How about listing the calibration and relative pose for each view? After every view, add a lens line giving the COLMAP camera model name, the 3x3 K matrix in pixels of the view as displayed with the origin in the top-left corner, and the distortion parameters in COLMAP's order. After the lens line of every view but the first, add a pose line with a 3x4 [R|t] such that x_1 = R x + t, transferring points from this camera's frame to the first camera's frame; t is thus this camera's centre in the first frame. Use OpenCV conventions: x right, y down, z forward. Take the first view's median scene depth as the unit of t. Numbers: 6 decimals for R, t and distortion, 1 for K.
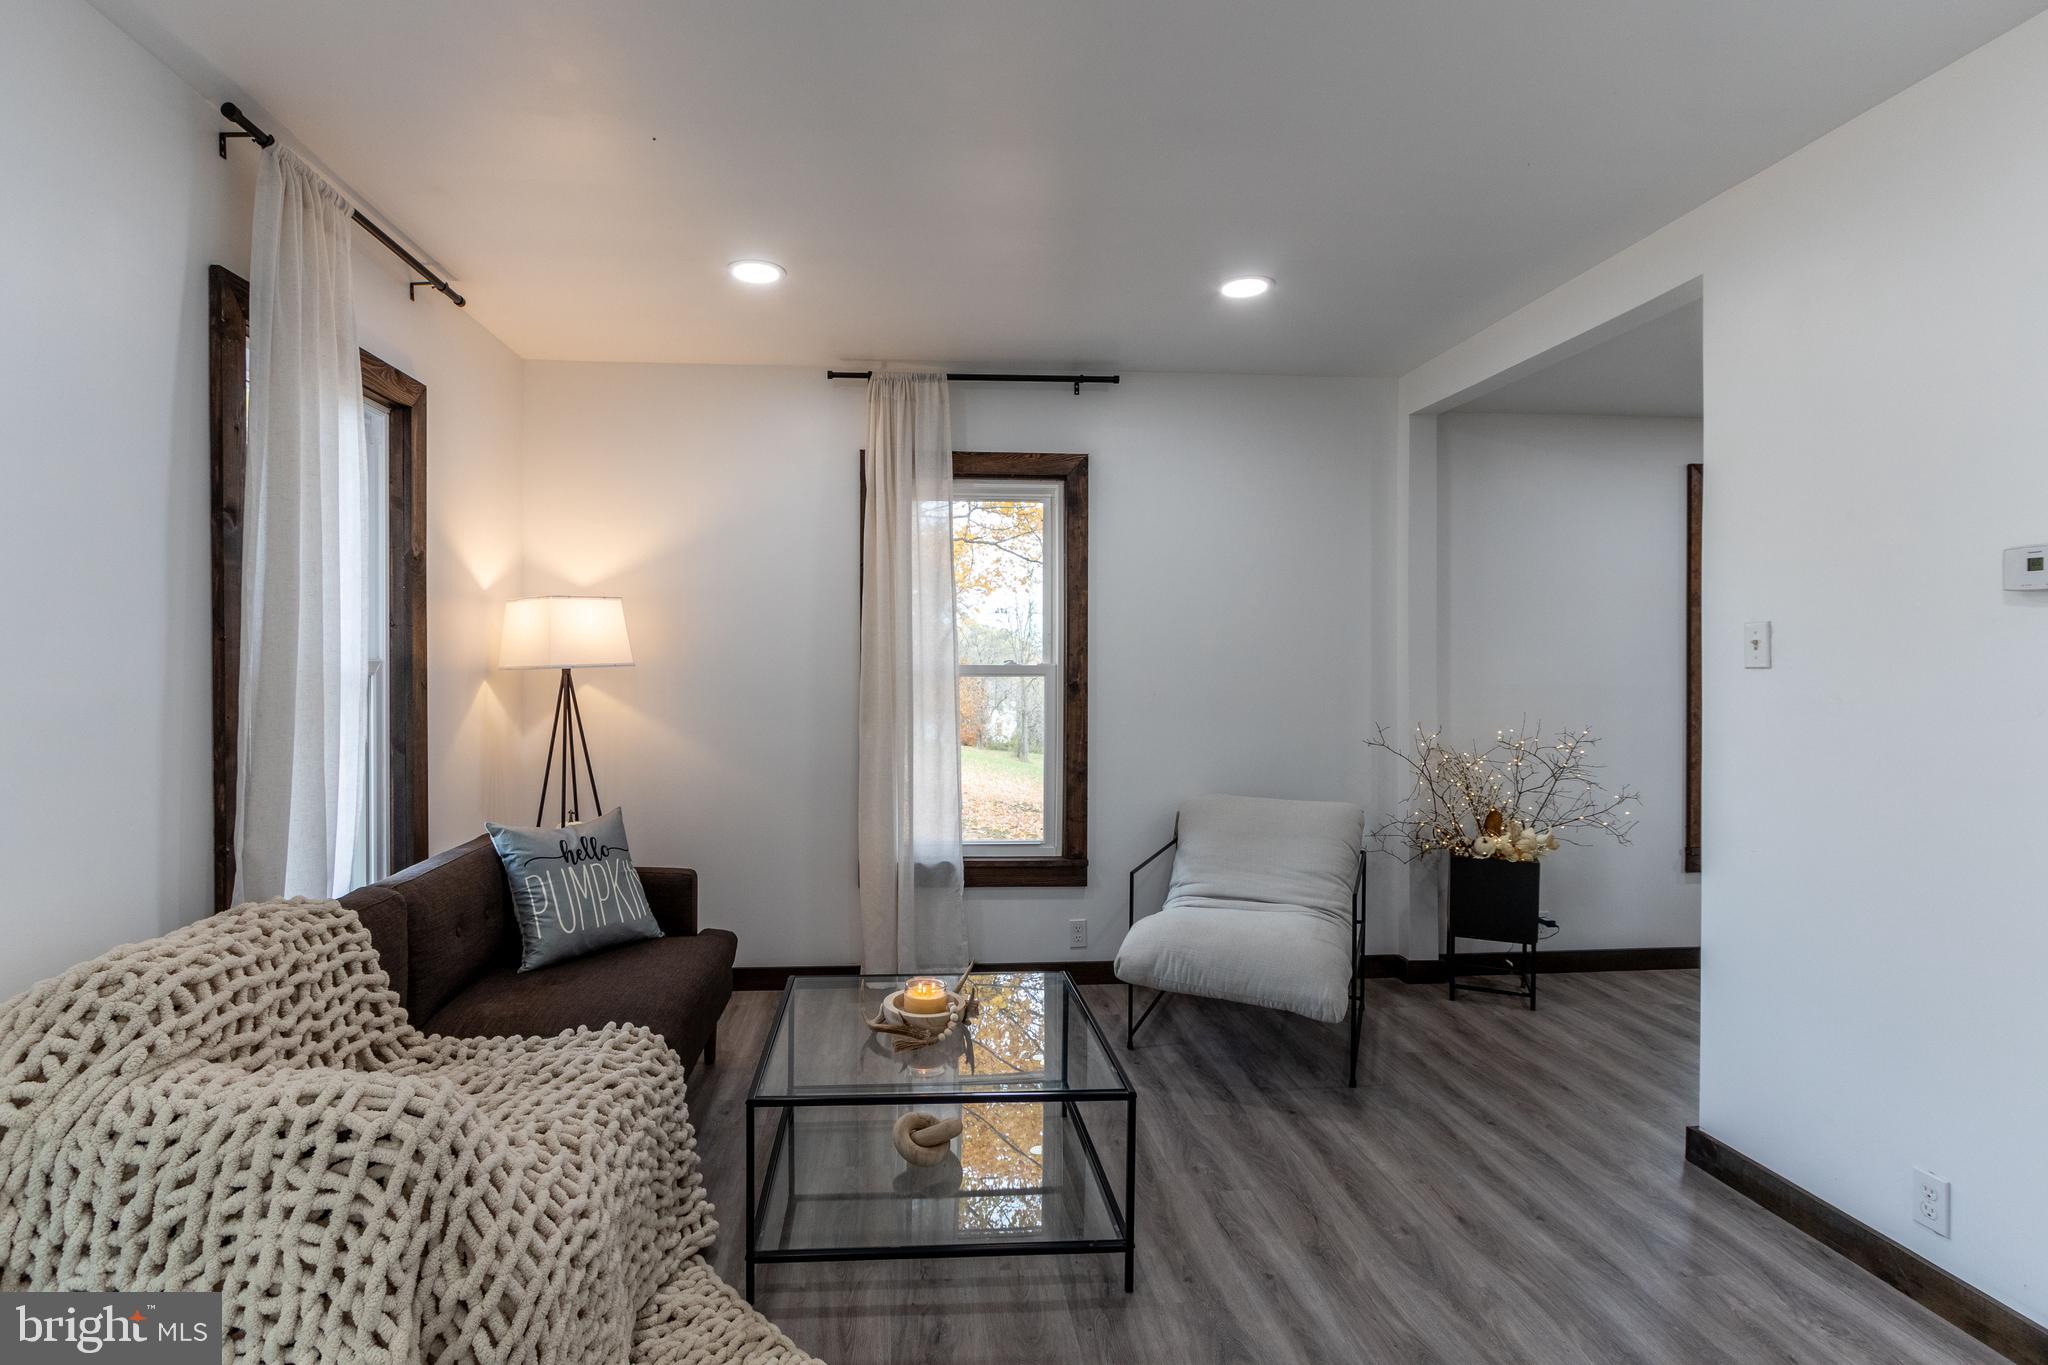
lens RADIAL K [[993.5, 0, 978.4], [0, 993.5, 675.1], [0, 0, 1]] dist [0.001715, 0.000434]
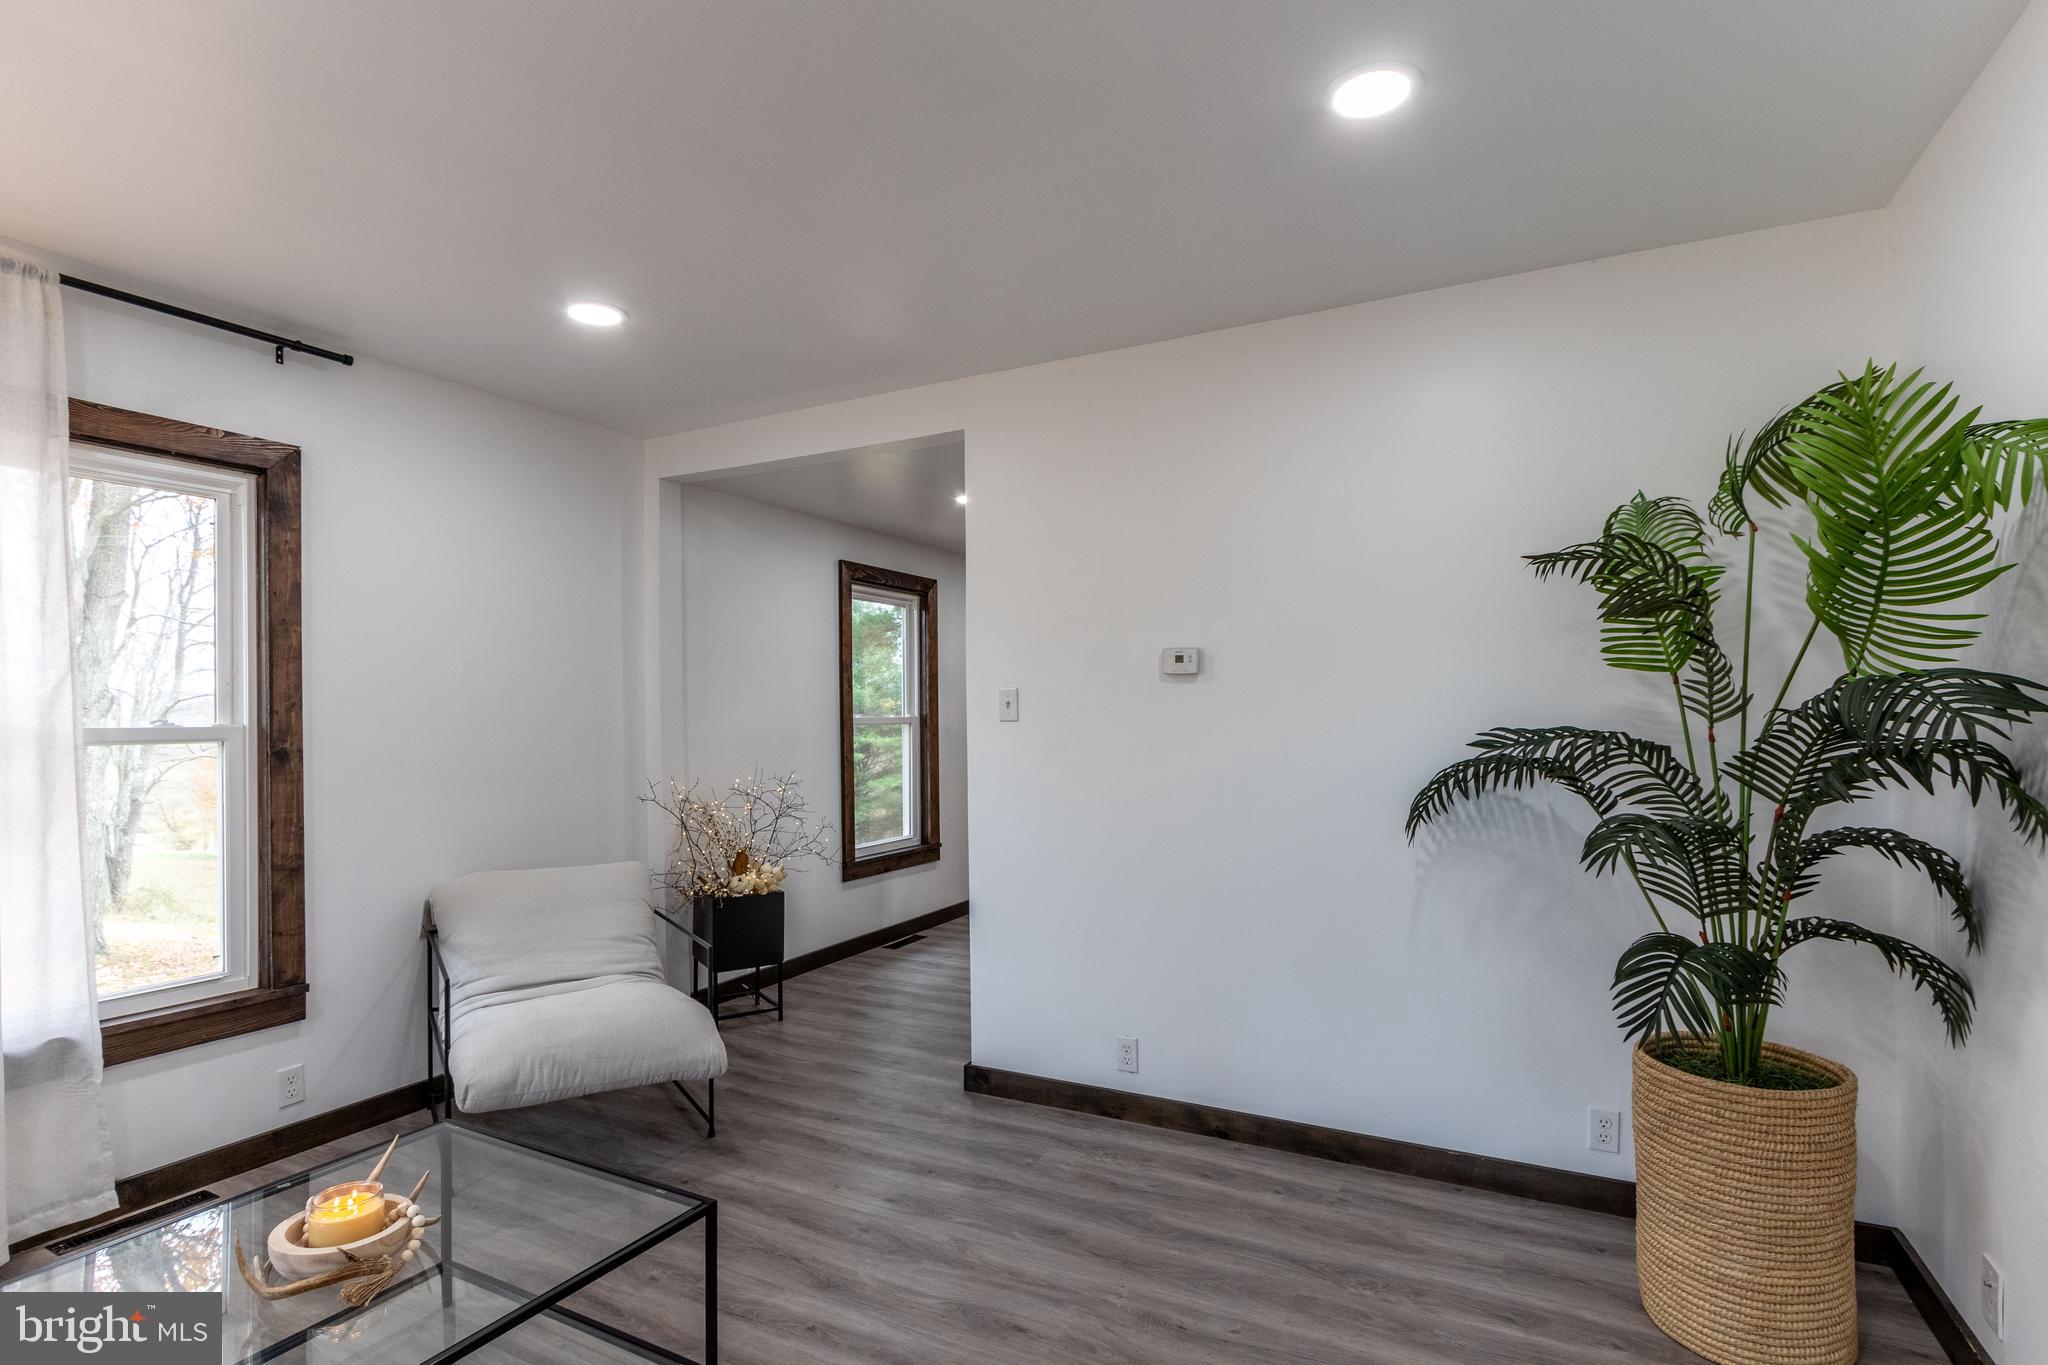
lens RADIAL K [[965.8, 0, 1024.7], [0, 965.8, 720.7], [0, 0, 1]] dist [-0.014006, 0.000522]
pose [[0.538750, -0.009969, 0.842406, -0.216455], [0.017124, 0.999853, 0.000881, -0.005248], [-0.842291, 0.013951, 0.538842, 0.151262]]
